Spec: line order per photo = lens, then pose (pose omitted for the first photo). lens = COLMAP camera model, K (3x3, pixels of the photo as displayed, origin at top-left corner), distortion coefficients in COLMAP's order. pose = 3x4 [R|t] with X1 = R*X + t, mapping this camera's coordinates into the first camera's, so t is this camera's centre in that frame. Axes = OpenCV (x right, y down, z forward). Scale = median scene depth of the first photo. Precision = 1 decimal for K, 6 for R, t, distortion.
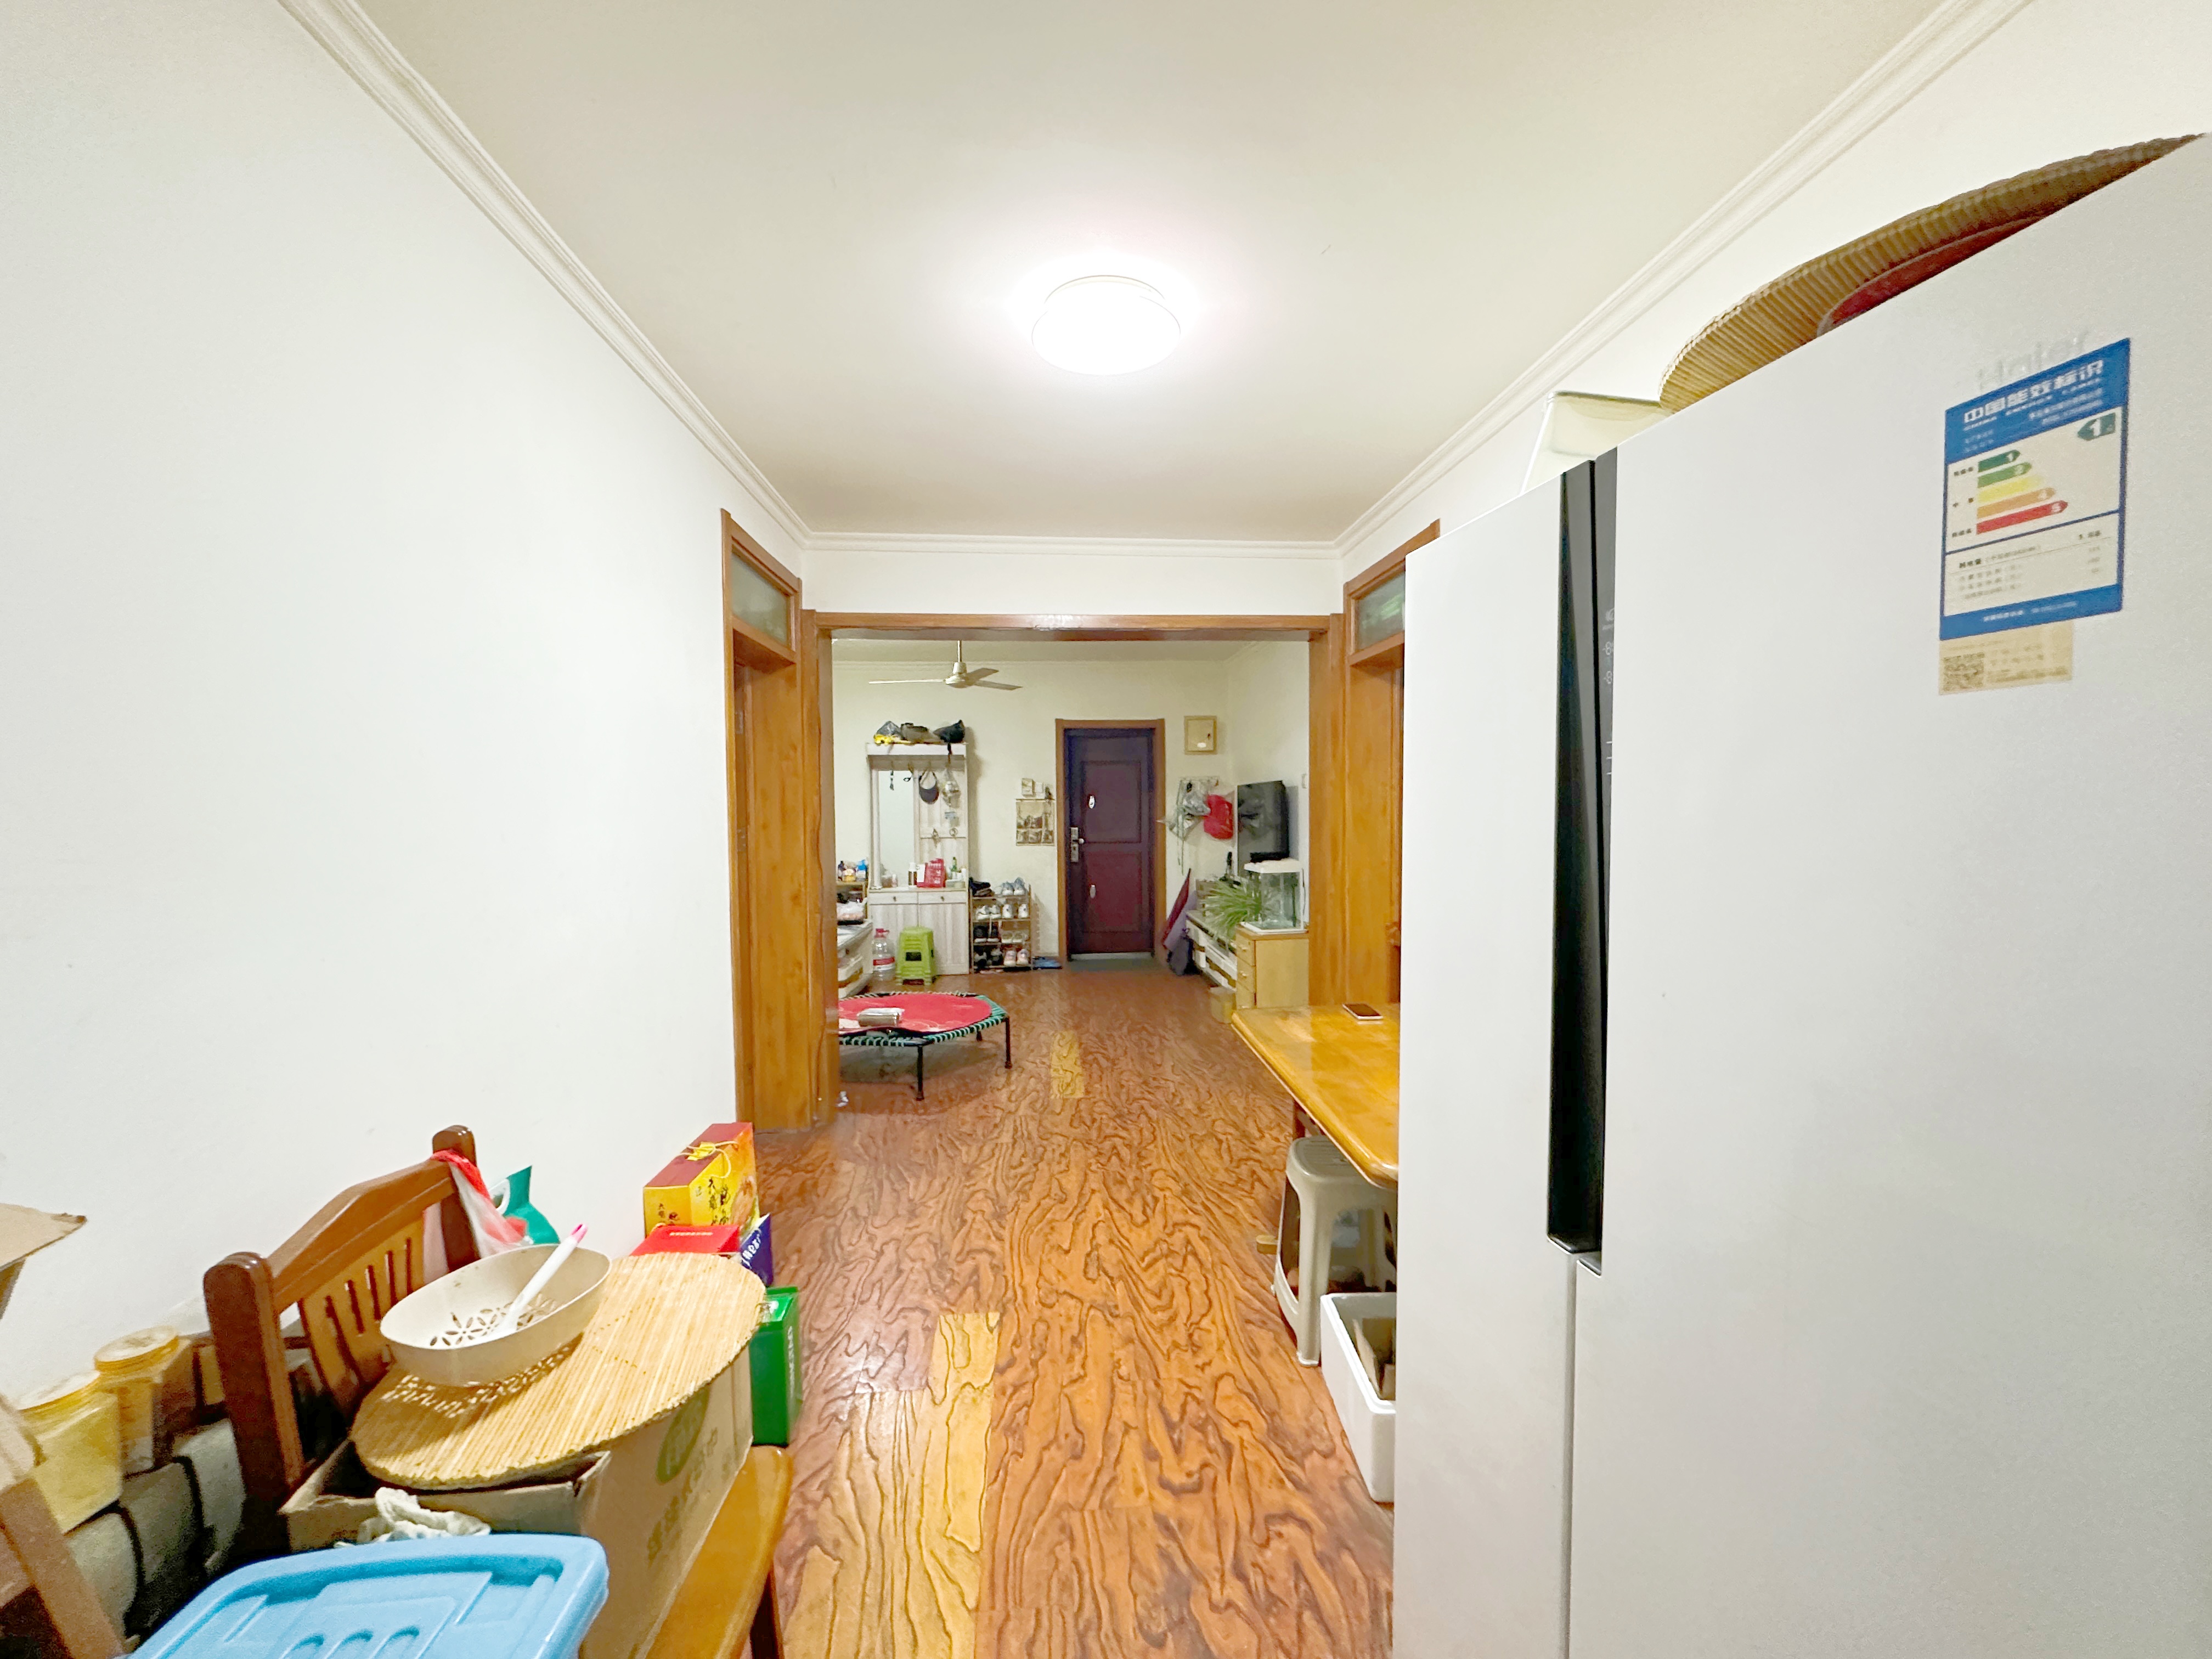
lens RADIAL K [[878.6, 0, 1106.0], [0, 878.6, 829.5], [0, 0, 1]] dist [-0.000459, -0.000177]
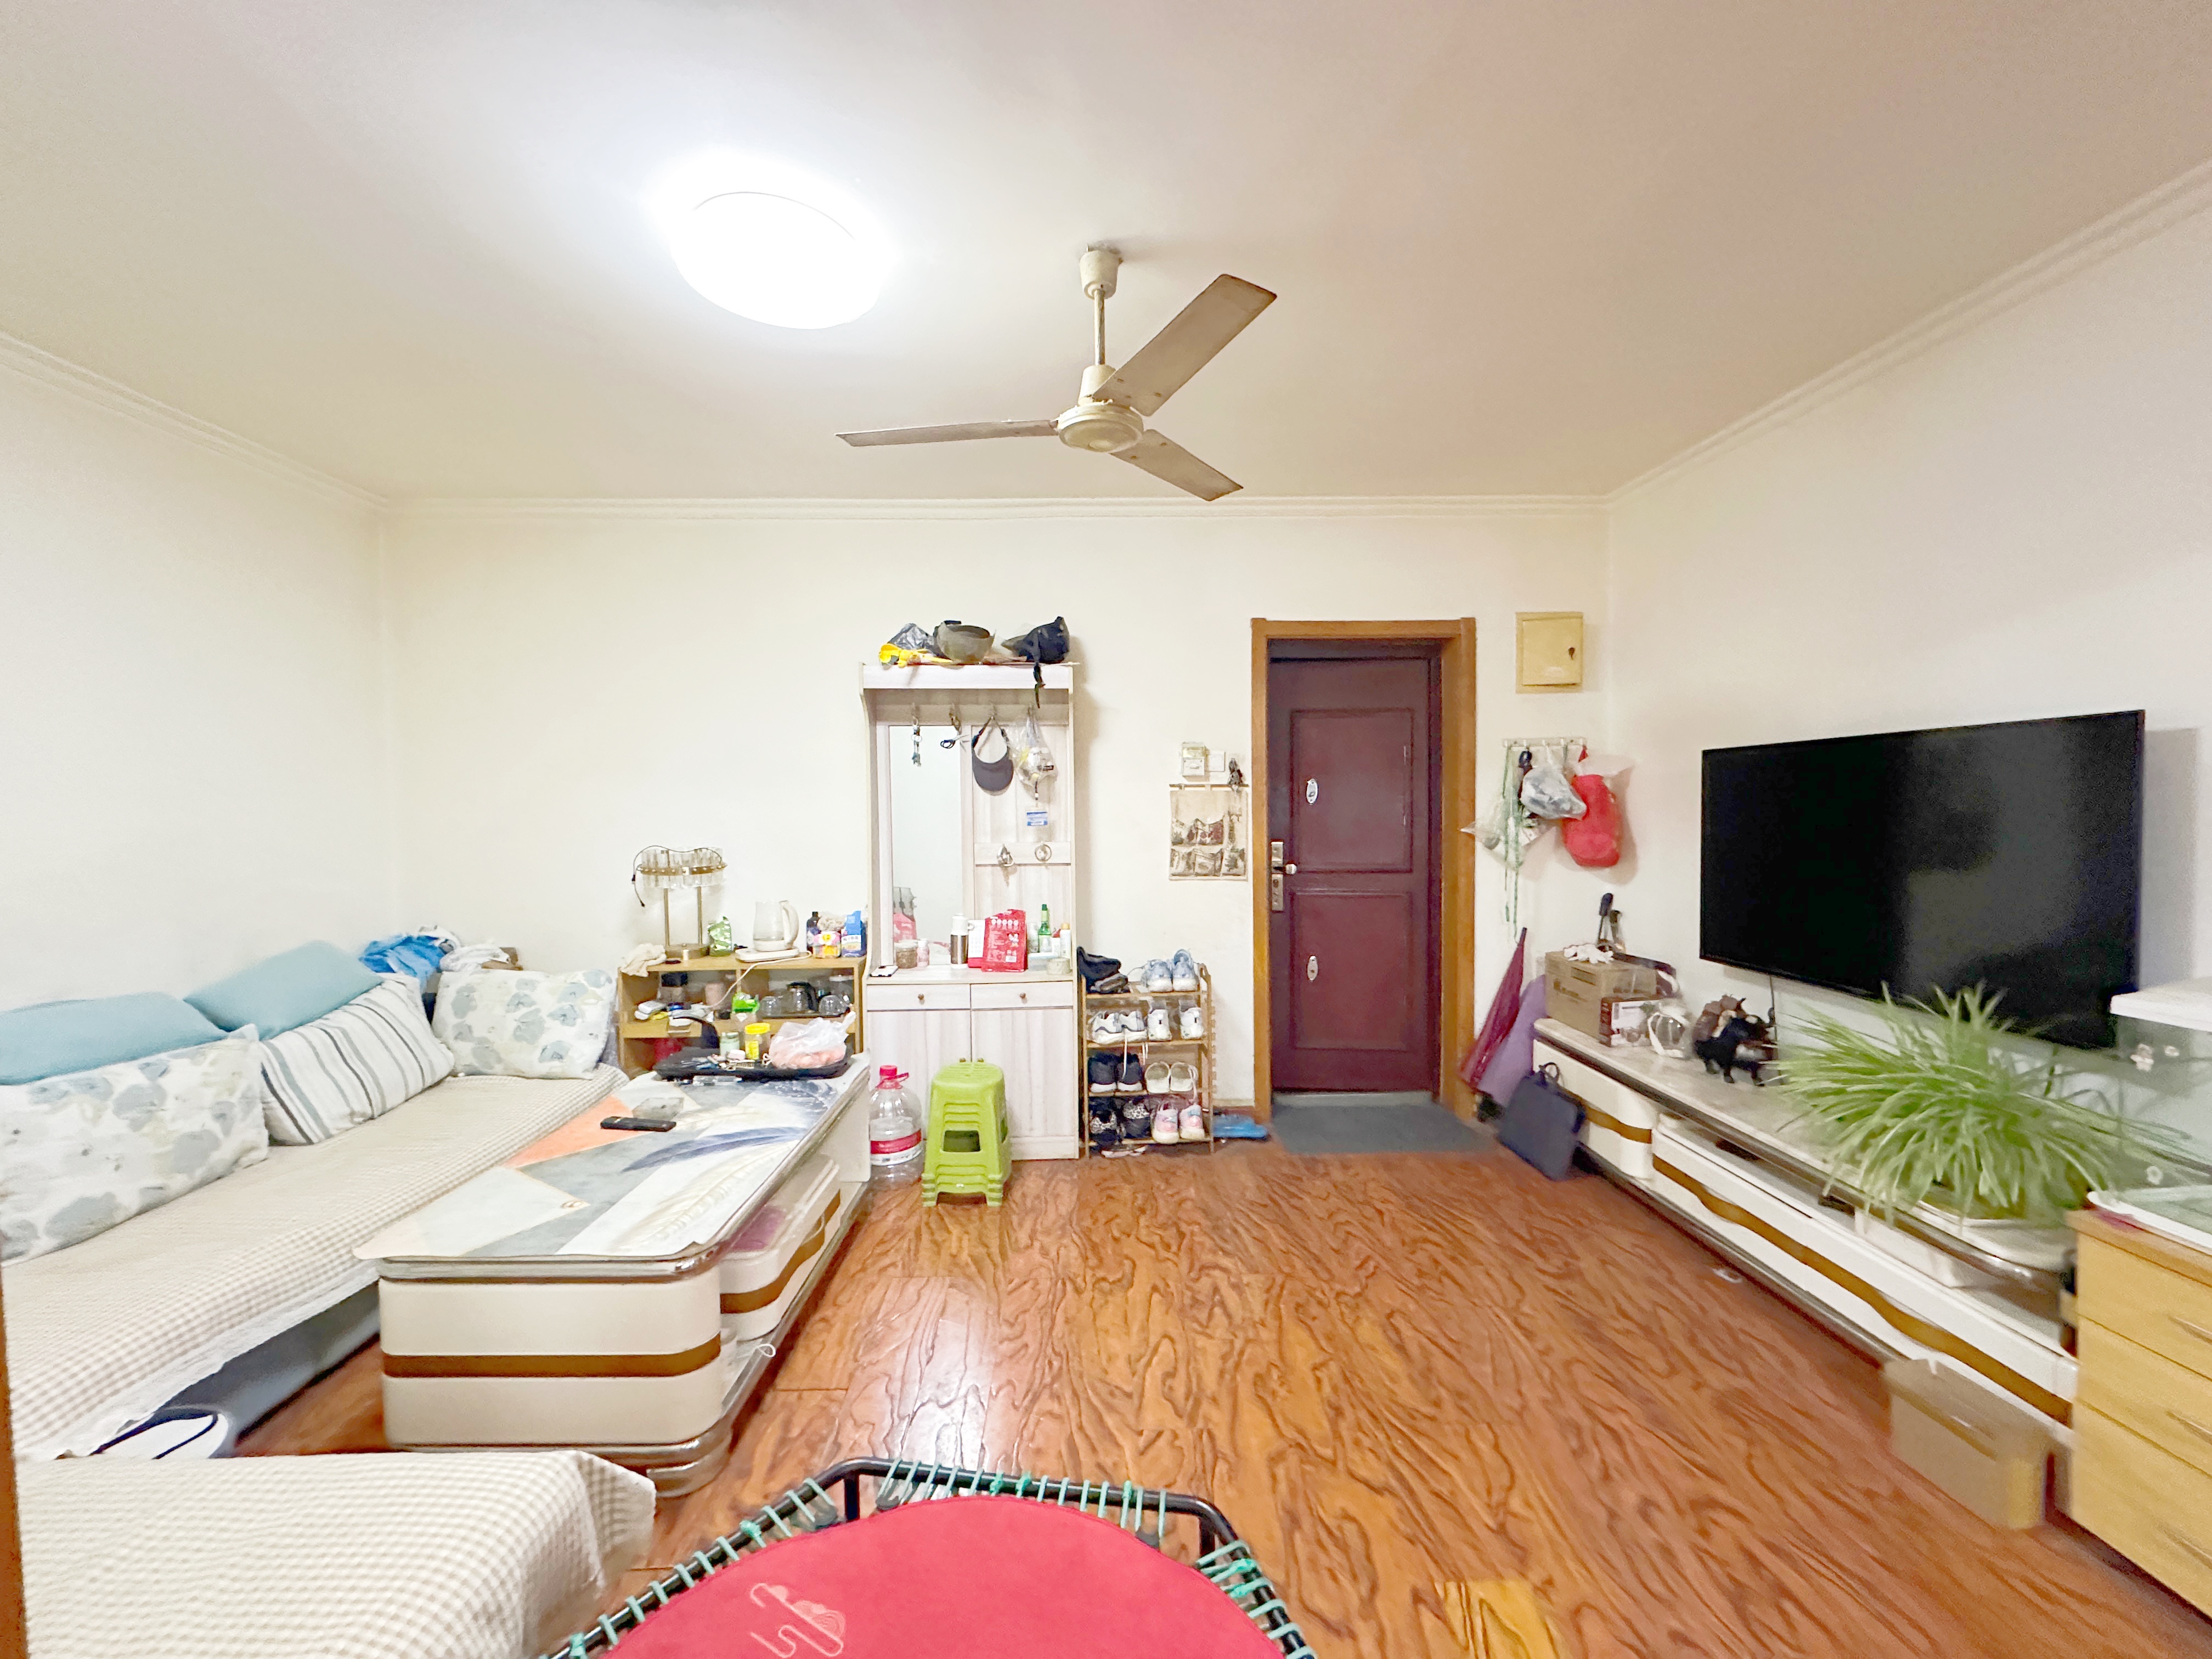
lens RADIAL K [[896.1, 0, 1093.5], [0, 896.1, 835.3], [0, 0, 1]] dist [0.001004, 0.000100]
pose [[0.998042, 0.002423, -0.062493, -0.116915], [-0.001558, 0.999902, 0.013885, -0.013695], [0.062521, -0.013761, 0.997949, 0.518475]]
